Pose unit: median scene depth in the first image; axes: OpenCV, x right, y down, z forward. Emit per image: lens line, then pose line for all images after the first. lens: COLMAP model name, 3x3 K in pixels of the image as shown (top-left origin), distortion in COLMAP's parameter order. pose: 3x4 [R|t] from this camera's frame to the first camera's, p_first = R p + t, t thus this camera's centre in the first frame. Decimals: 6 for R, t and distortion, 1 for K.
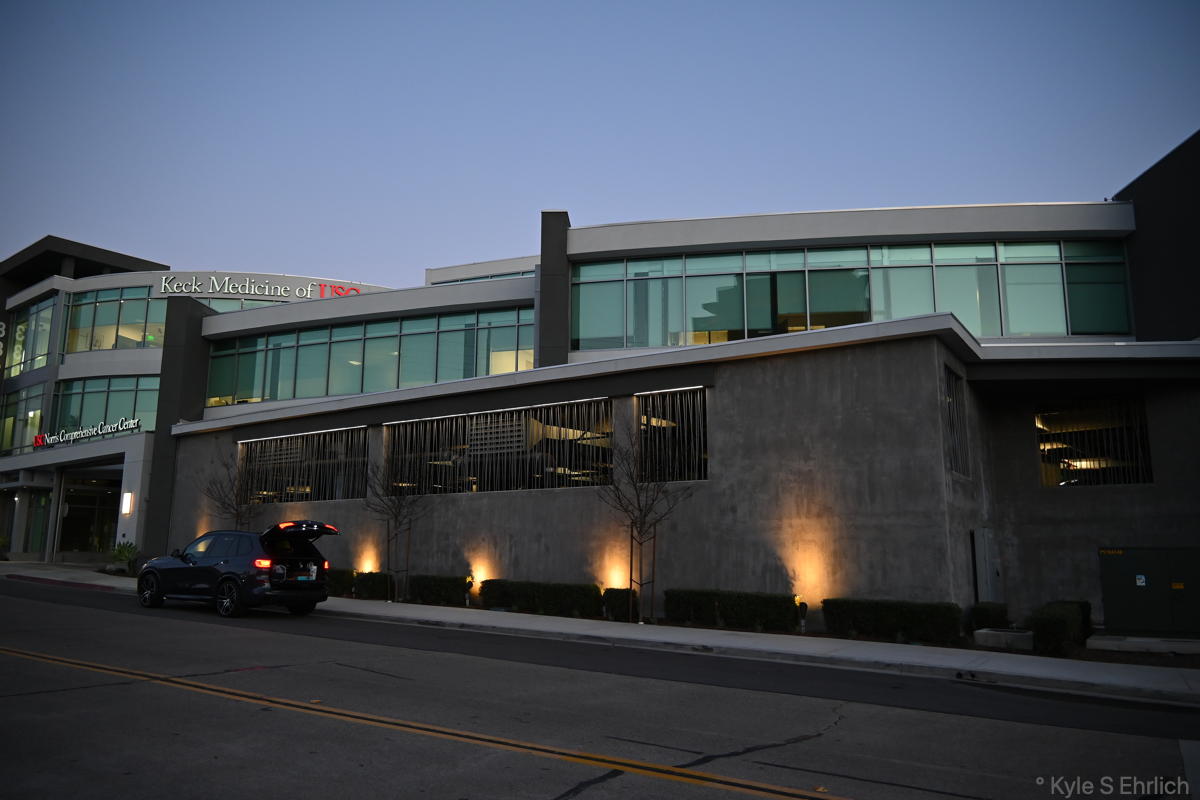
lens RADIAL K [[902.8, 0, 600.8], [0, 902.8, 401.3], [0, 0, 1]] dist [0.003135, 0.005293]
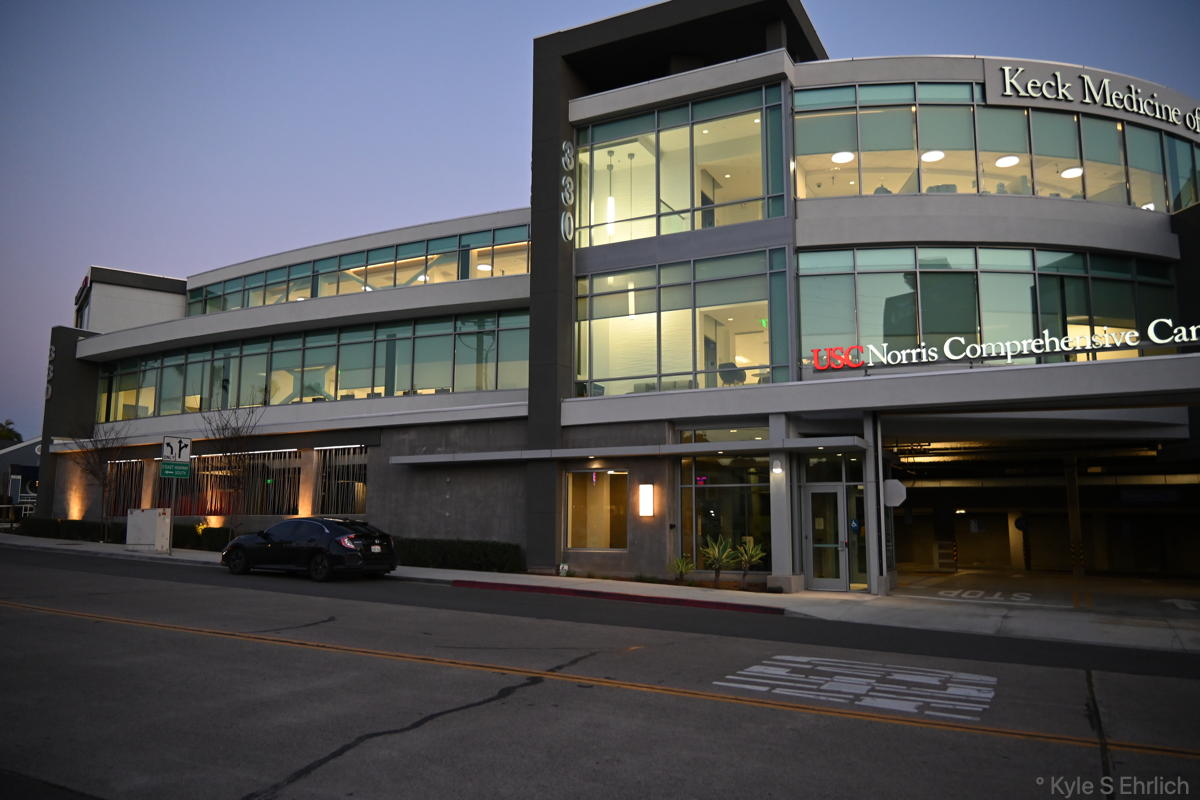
lens RADIAL K [[902.0, 0, 600.9], [0, 902.0, 400.7], [0, 0, 1]] dist [0.010477, -0.016068]
pose [[0.978895, 0.025099, 0.202819, -1.753741], [-0.032863, 0.998847, 0.035006, 0.110437], [-0.201706, -0.040933, 0.978590, 1.070473]]
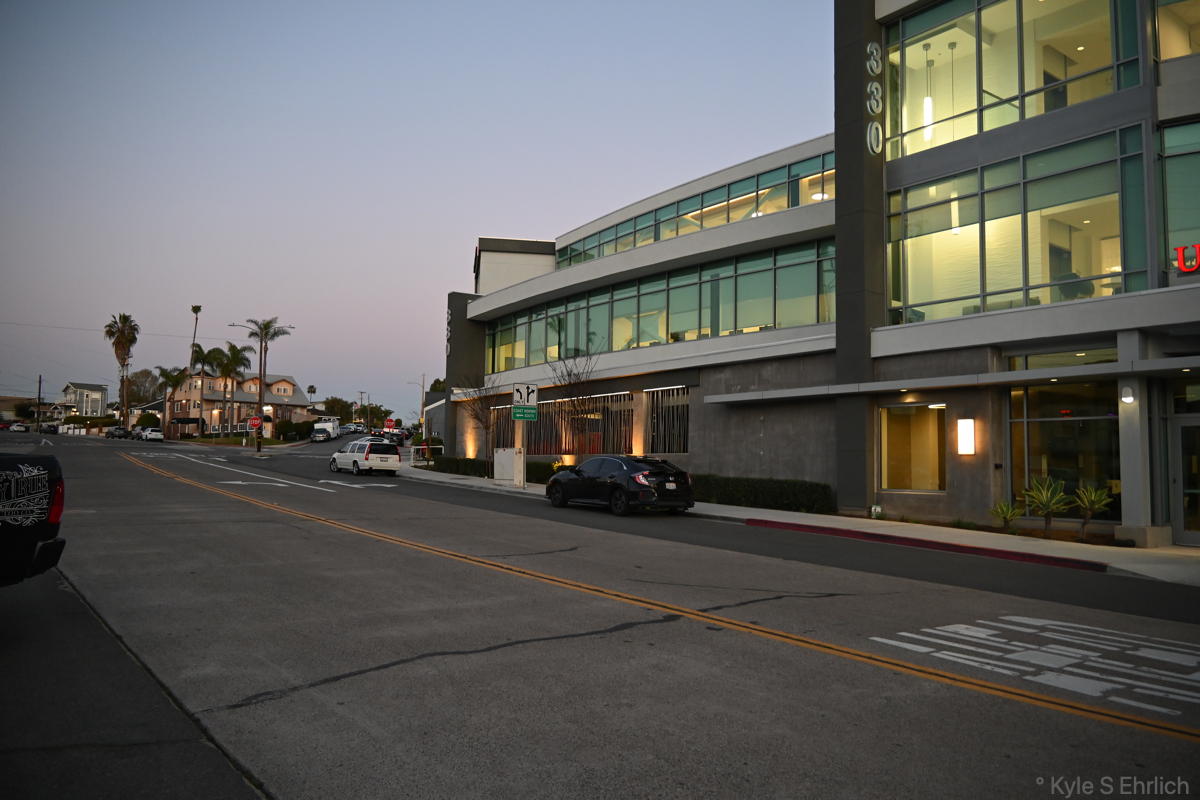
lens RADIAL K [[902.0, 0, 600.9], [0, 902.0, 400.7], [0, 0, 1]] dist [0.010477, -0.016068]
pose [[0.971734, -0.011678, -0.235791, -1.623083], [0.035459, 0.994665, 0.096870, 0.121052], [0.233402, -0.102493, 0.966964, 1.099859]]
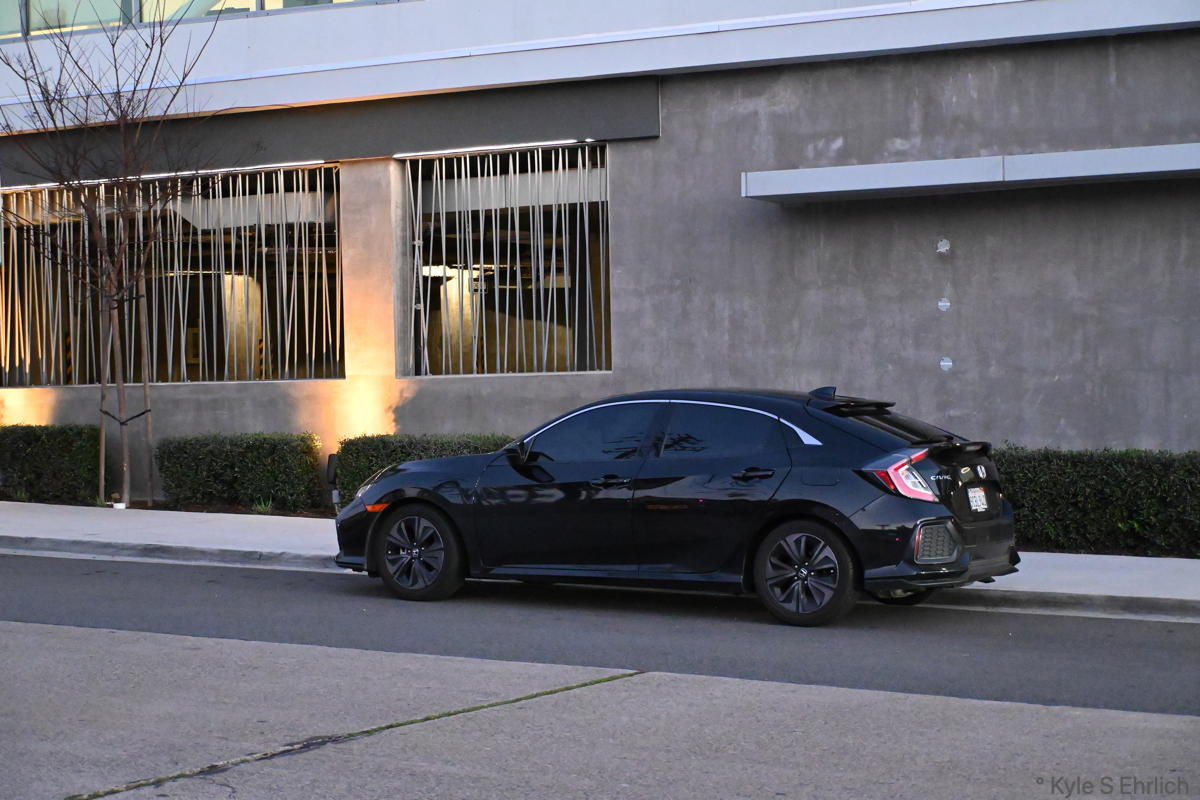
lens RADIAL K [[2346.7, 0, 602.8], [0, 2346.7, 400.6], [0, 0, 1]] dist [0.025586, -0.213531]
pose [[0.971821, -0.029742, 0.233834, -2.072880], [-0.013151, 0.983622, 0.179765, 0.164044], [-0.235351, -0.177775, 0.955513, 1.456977]]
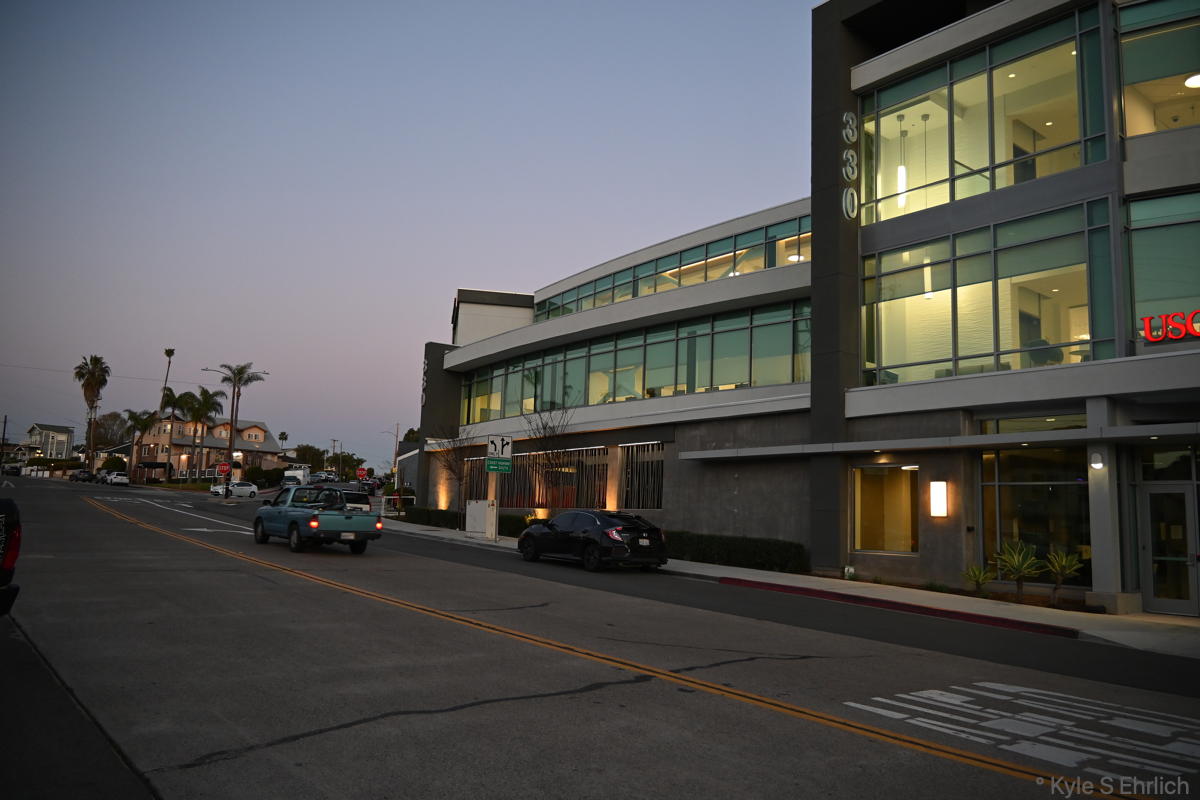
lens RADIAL K [[902.0, 0, 600.9], [0, 902.0, 400.7], [0, 0, 1]] dist [0.010477, -0.016068]
pose [[0.978005, -0.001758, -0.208575, -1.624041], [0.009896, 0.999229, 0.037981, 0.120978], [0.208347, -0.039210, 0.977269, 1.101875]]
